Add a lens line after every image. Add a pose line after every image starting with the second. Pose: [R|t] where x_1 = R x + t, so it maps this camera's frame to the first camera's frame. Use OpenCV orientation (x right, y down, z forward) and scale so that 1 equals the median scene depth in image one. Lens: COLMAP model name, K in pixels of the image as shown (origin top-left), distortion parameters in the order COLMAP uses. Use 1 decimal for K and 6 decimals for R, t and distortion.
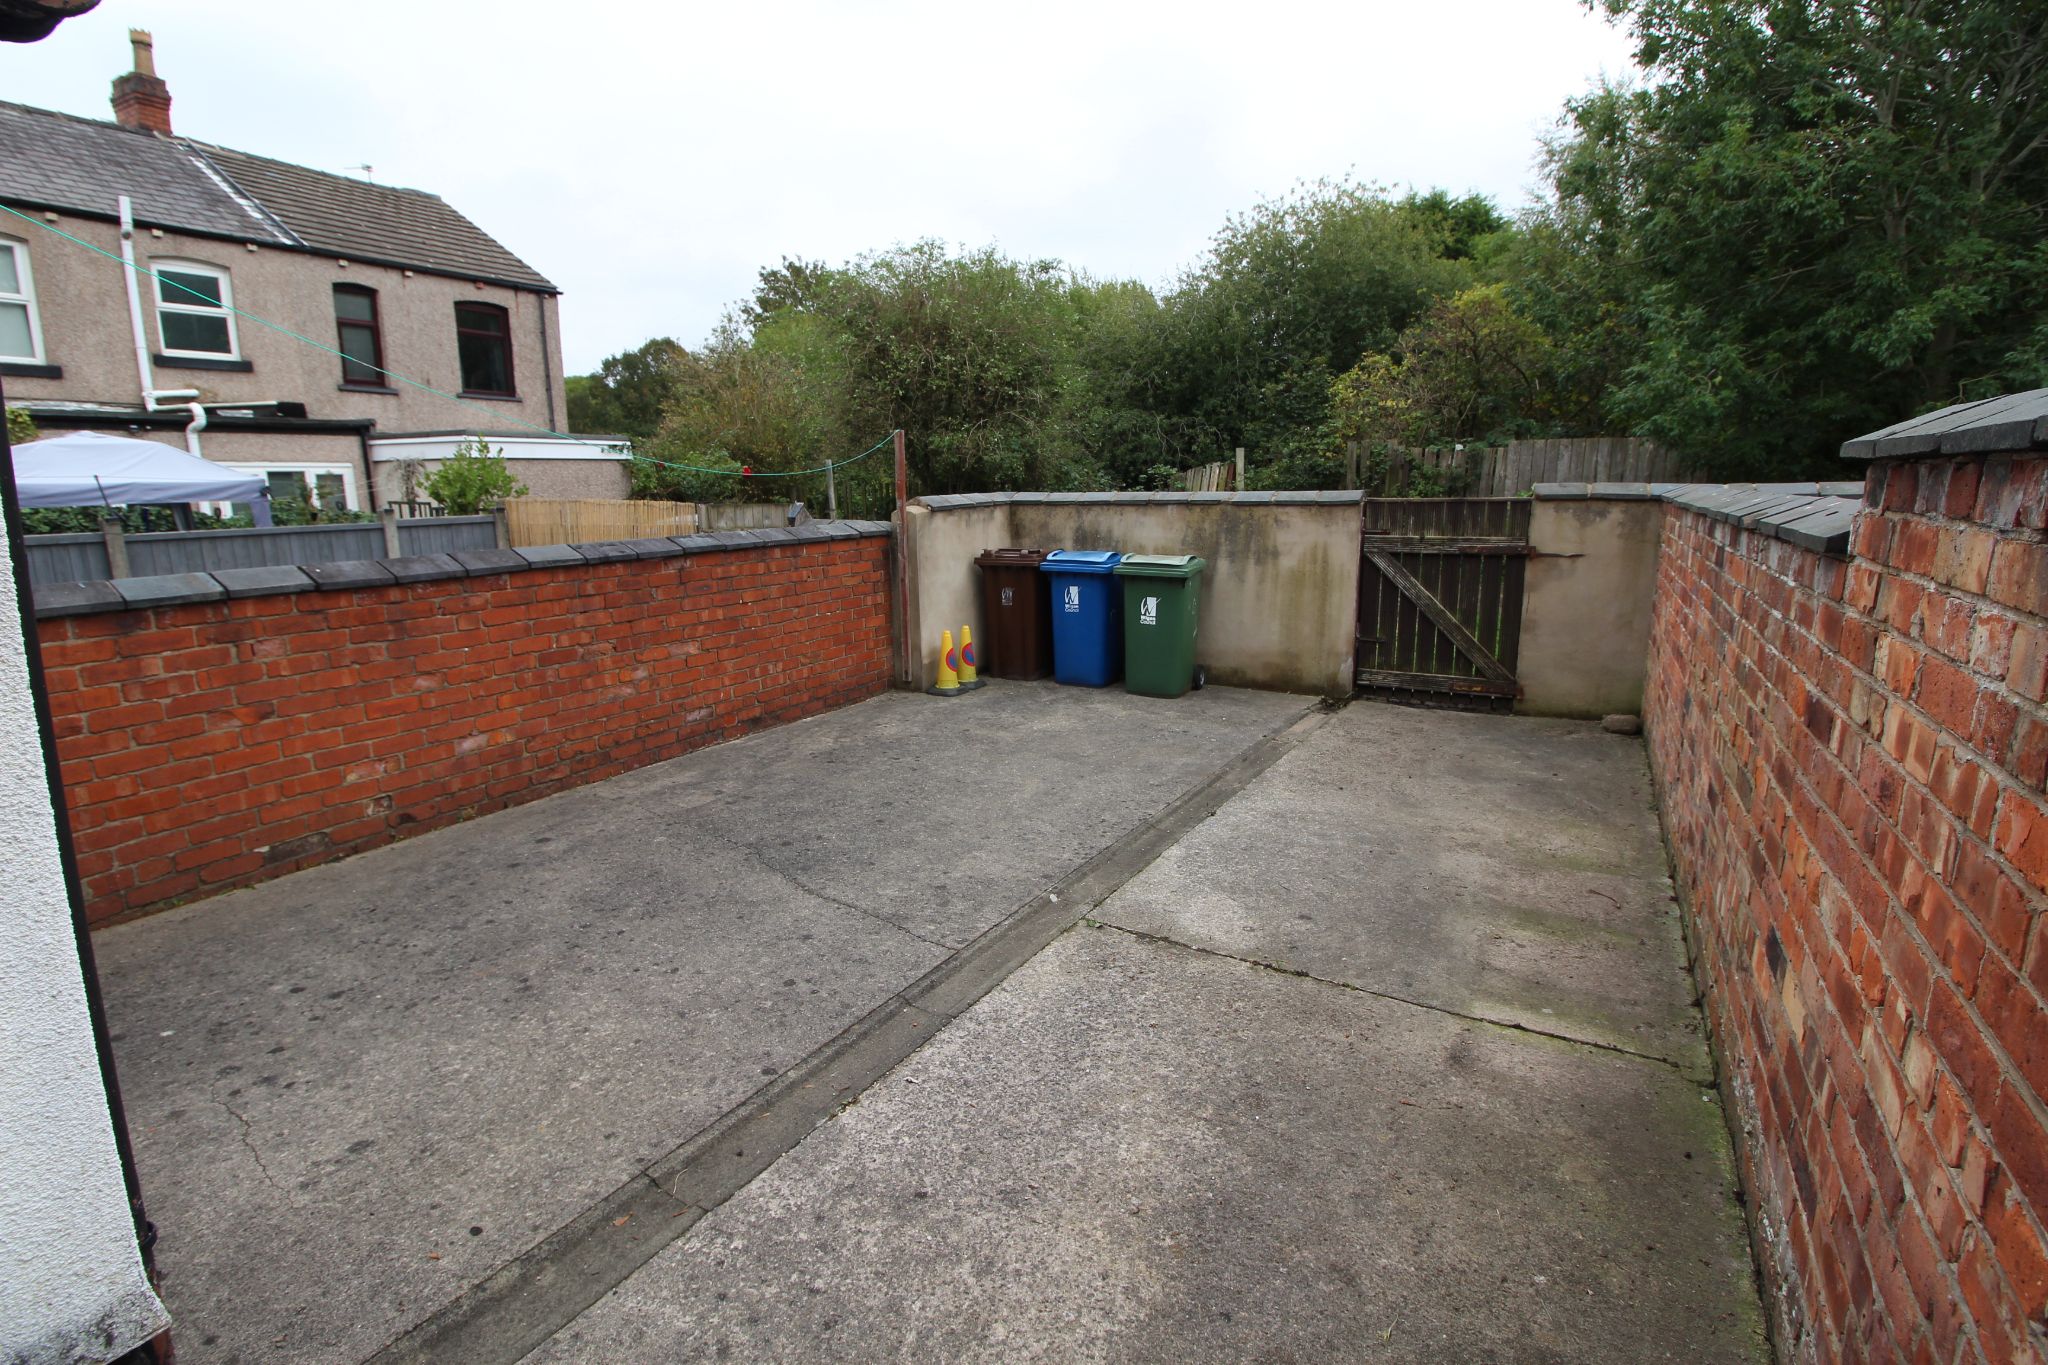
lens RADIAL K [[942.4, 0, 1016.7], [0, 942.4, 657.4], [0, 0, 1]] dist [-0.001134, -0.011996]
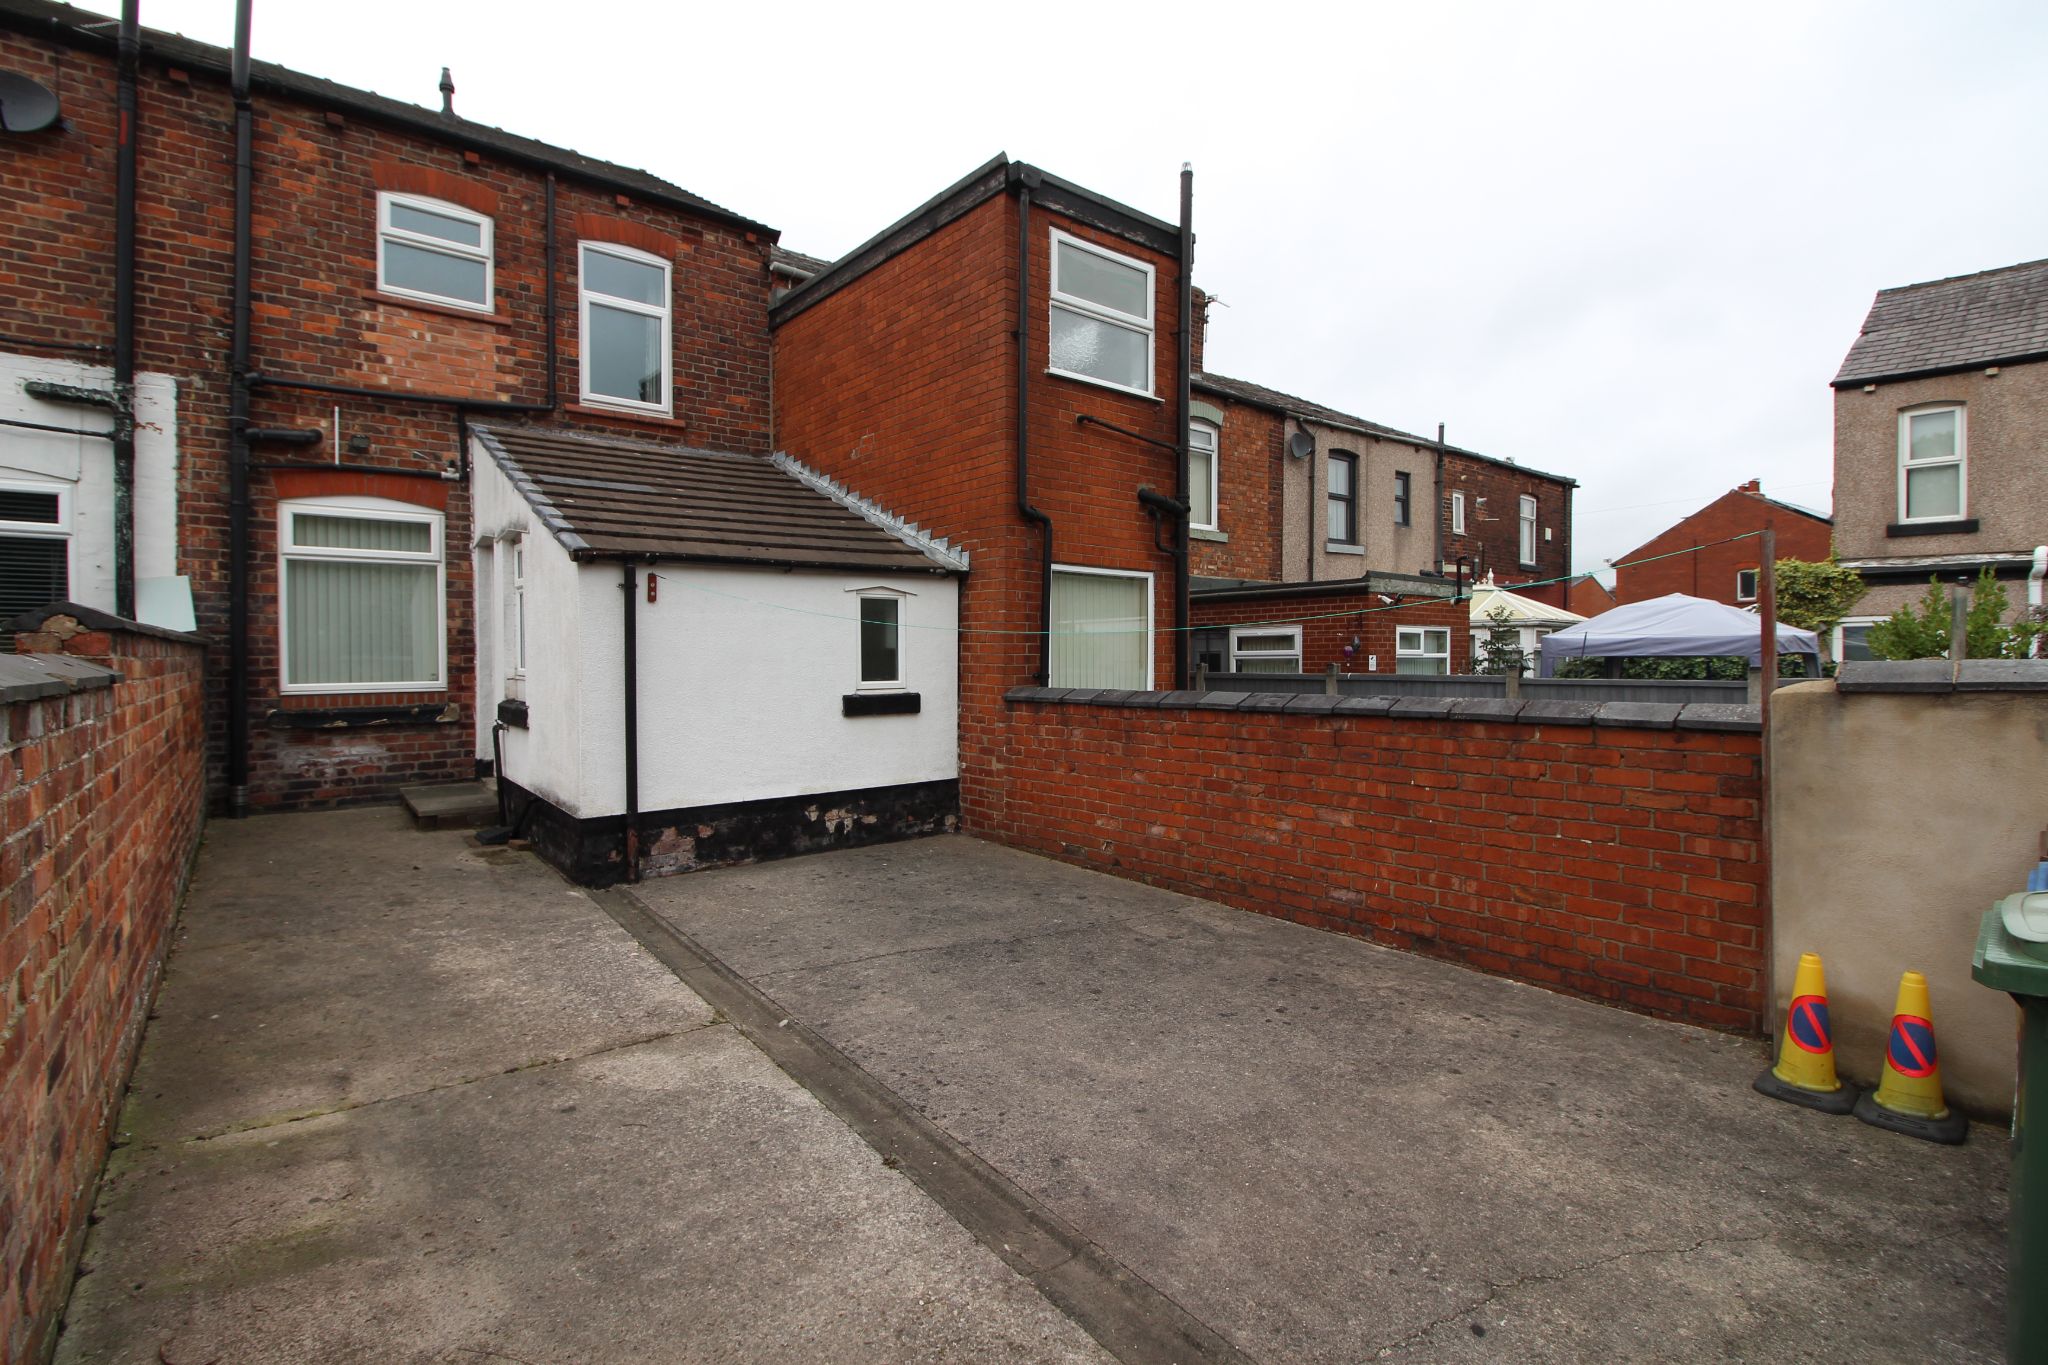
lens RADIAL K [[942.4, 0, 1016.7], [0, 942.4, 657.4], [0, 0, 1]] dist [-0.001134, -0.011996]
pose [[-0.351400, 0.013003, -0.936135, 0.816115], [-0.164396, 0.983511, 0.075370, -0.239388], [0.921679, 0.180382, -0.343468, 1.334251]]
